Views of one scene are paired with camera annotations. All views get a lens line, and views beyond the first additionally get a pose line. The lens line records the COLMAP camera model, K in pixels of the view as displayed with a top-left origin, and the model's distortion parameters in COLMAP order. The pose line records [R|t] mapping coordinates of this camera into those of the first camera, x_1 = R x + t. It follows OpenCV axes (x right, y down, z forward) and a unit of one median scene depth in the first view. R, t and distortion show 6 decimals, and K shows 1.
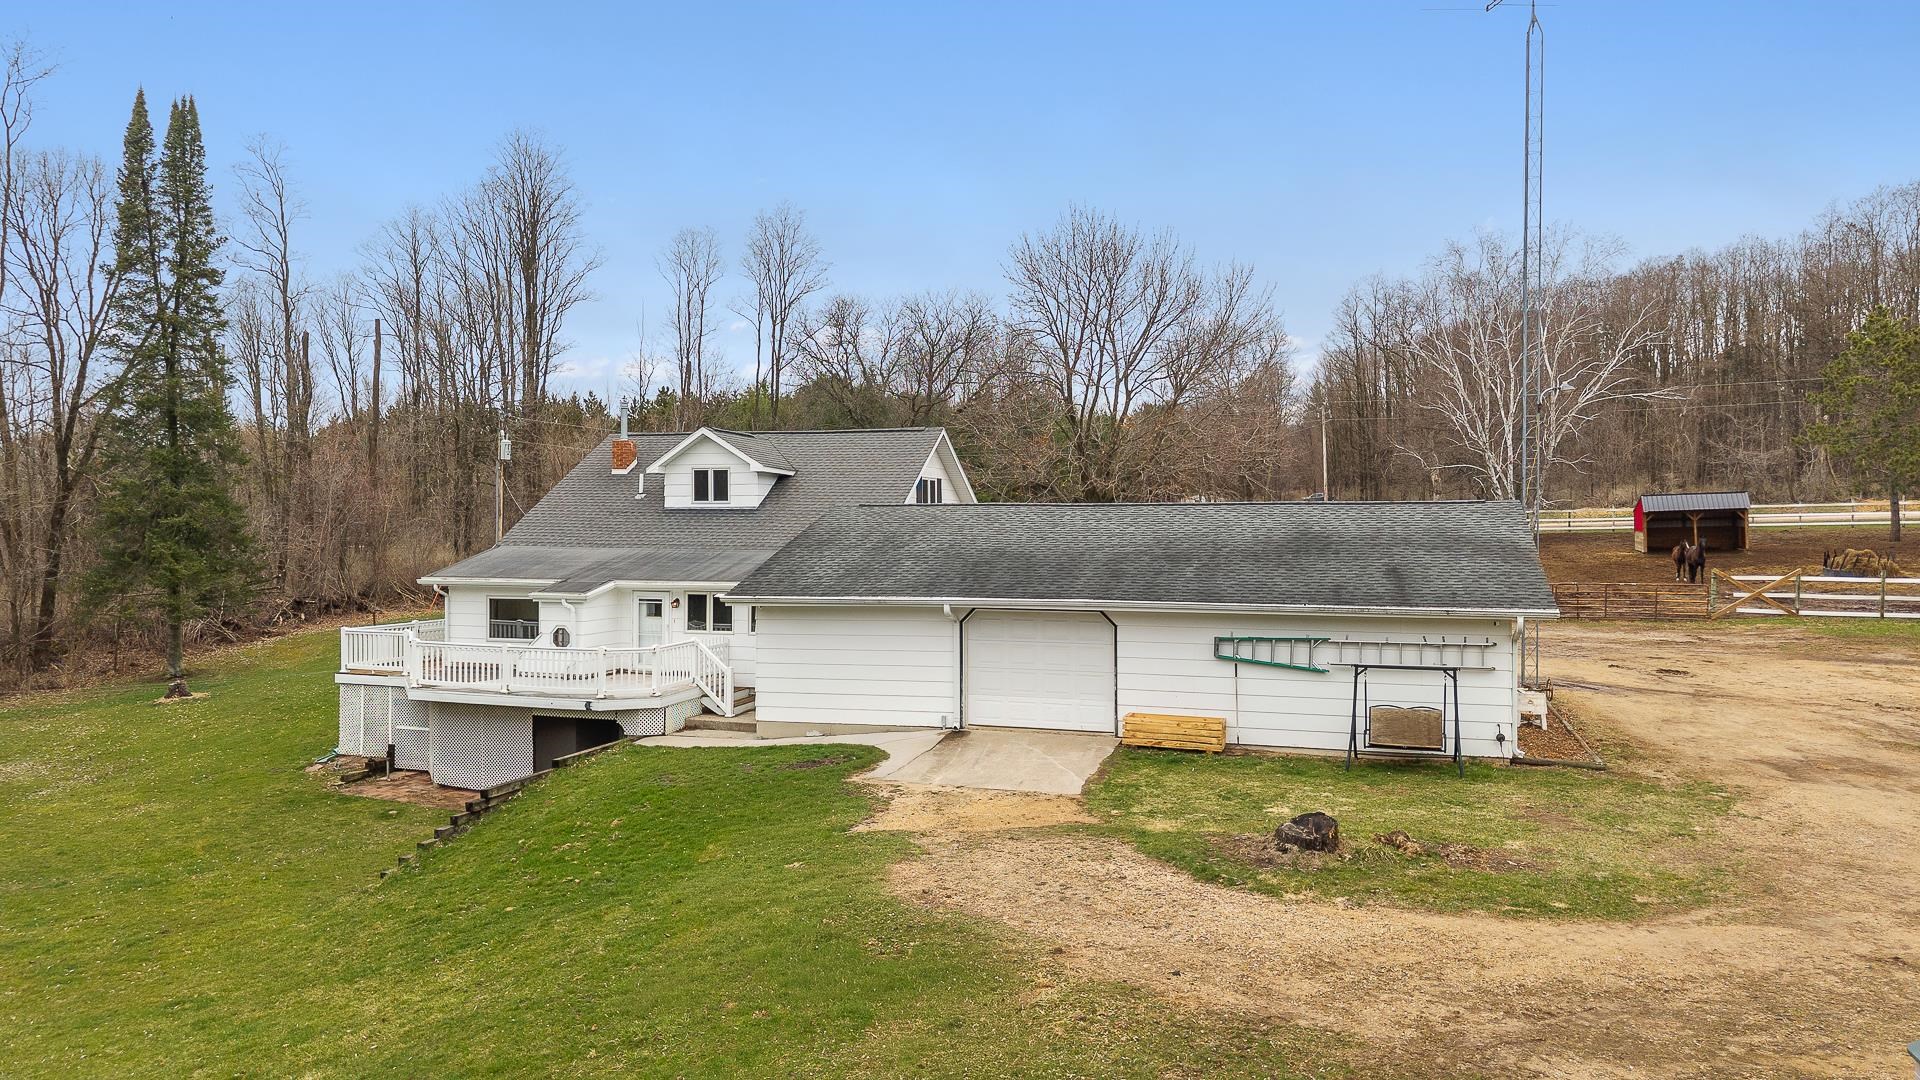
lens RADIAL K [[1296.2, 0, 955.0], [0, 1296.2, 530.9], [0, 0, 1]] dist [0.025552, -0.036696]
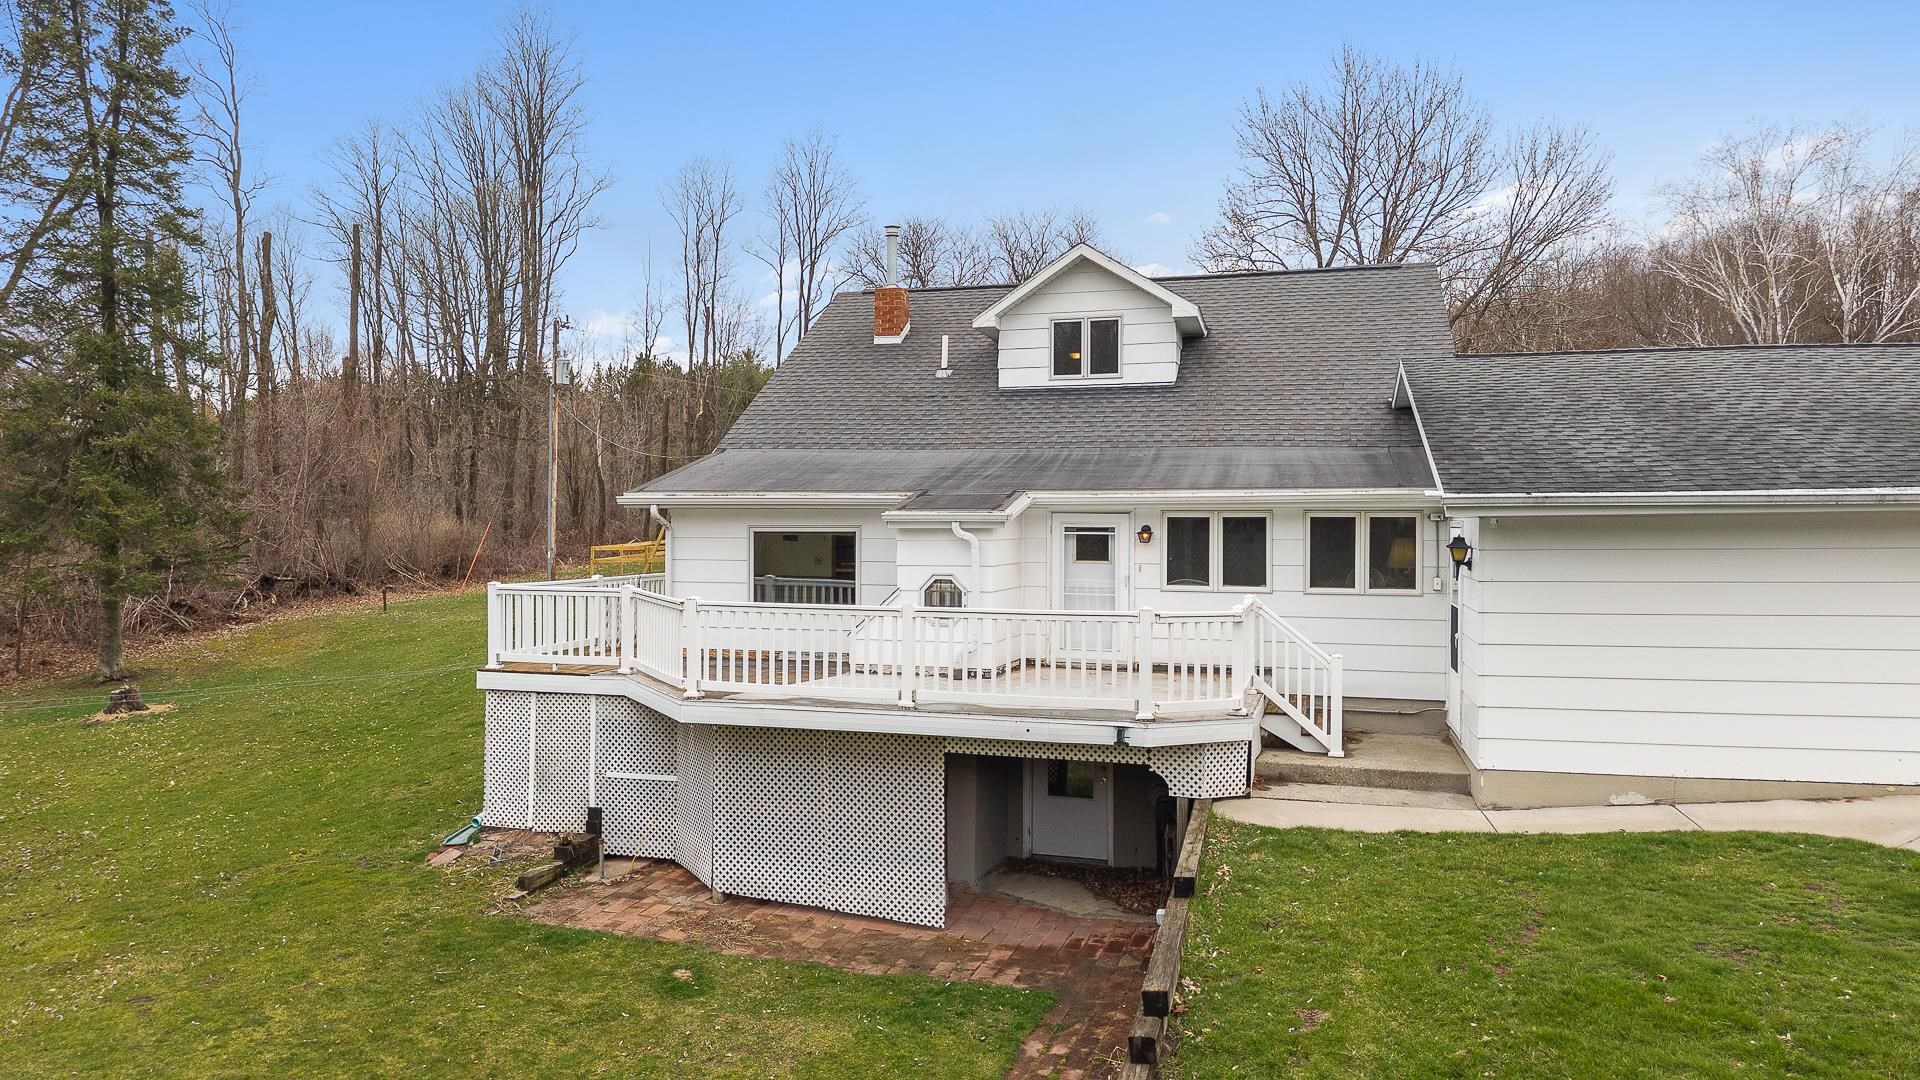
lens RADIAL K [[1296.2, 0, 946.0], [0, 1296.2, 534.8], [0, 0, 1]] dist [0.025552, -0.036696]
pose [[0.998456, 0.001617, 0.055522, -0.246213], [-0.001749, 0.999996, 0.002337, 0.041559], [-0.055518, -0.002430, 0.998455, 0.364986]]
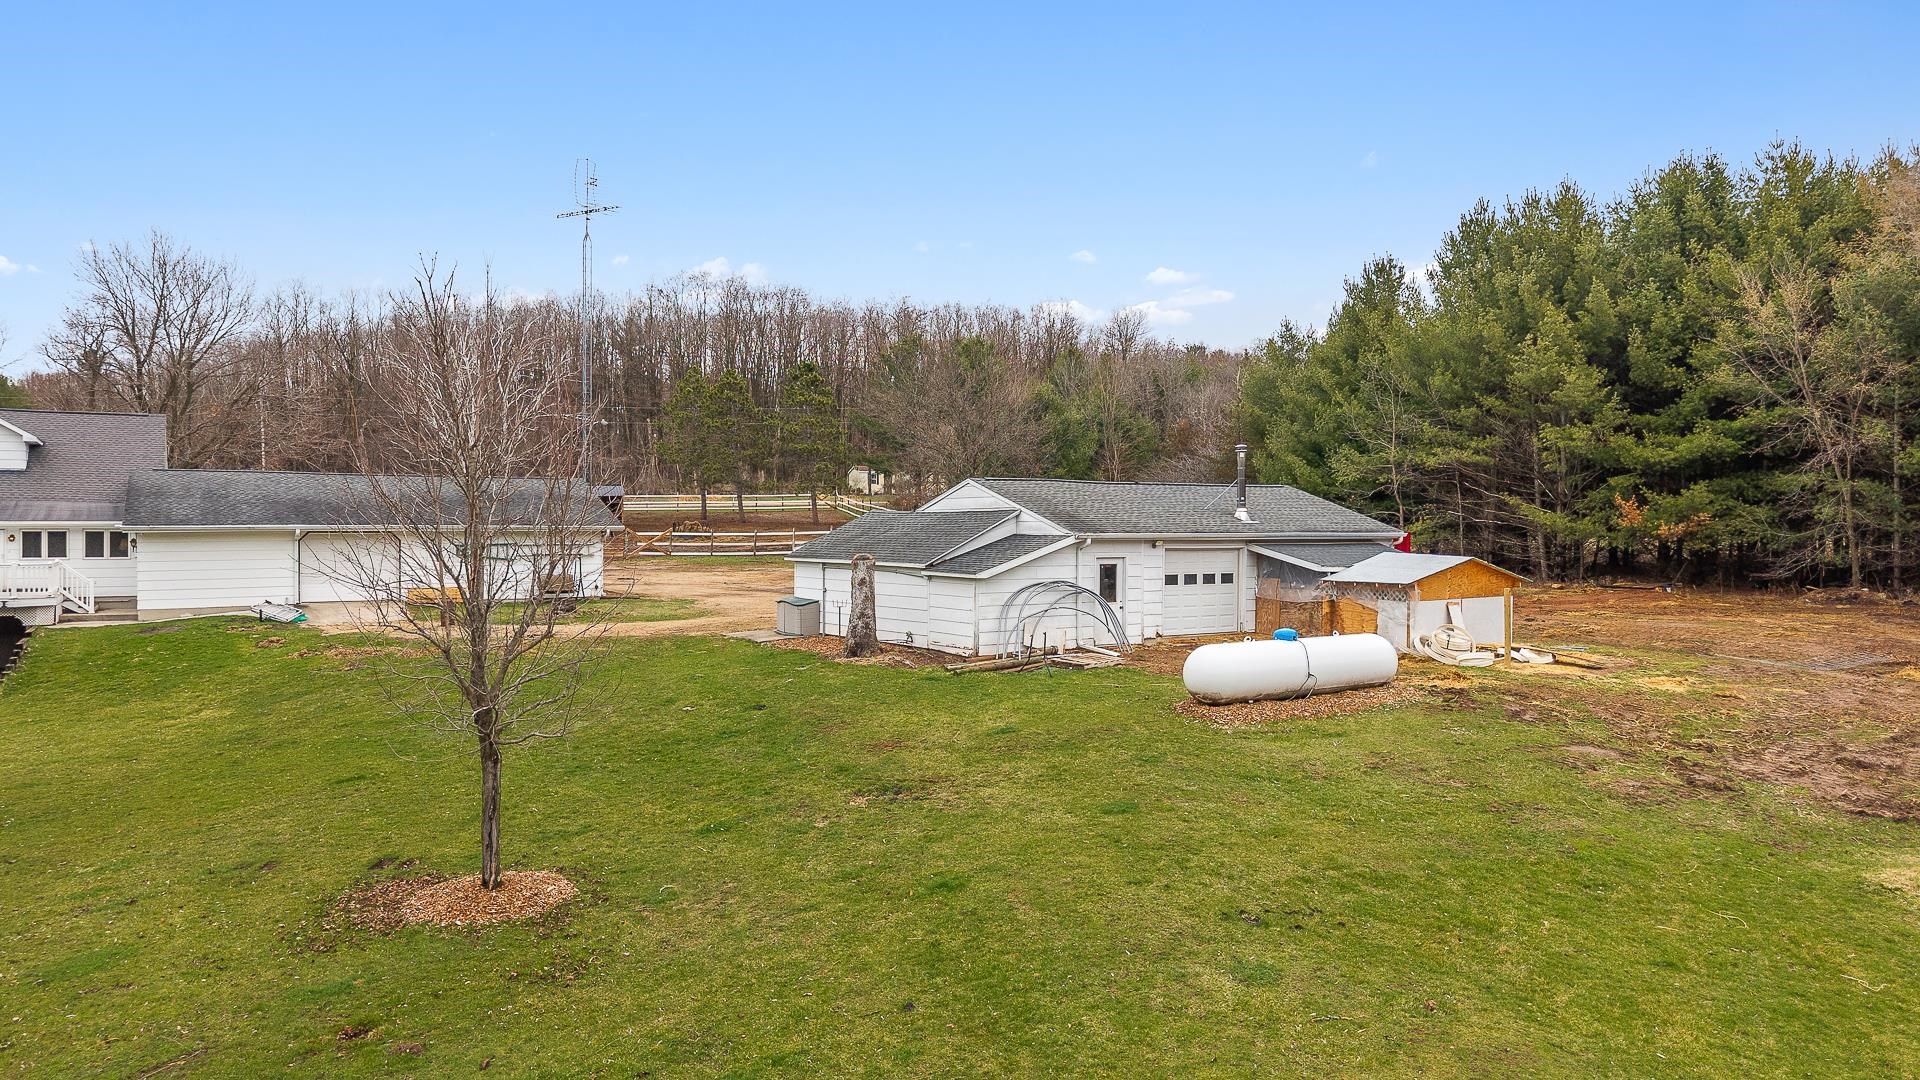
lens RADIAL K [[1296.2, 0, 978.1], [0, 1296.2, 544.0], [0, 0, 1]] dist [0.025552, -0.036696]
pose [[0.654517, -0.008608, 0.755998, -0.439648], [-0.000522, 0.999930, 0.011837, 0.034341], [-0.756047, -0.008142, 0.654467, -0.490229]]
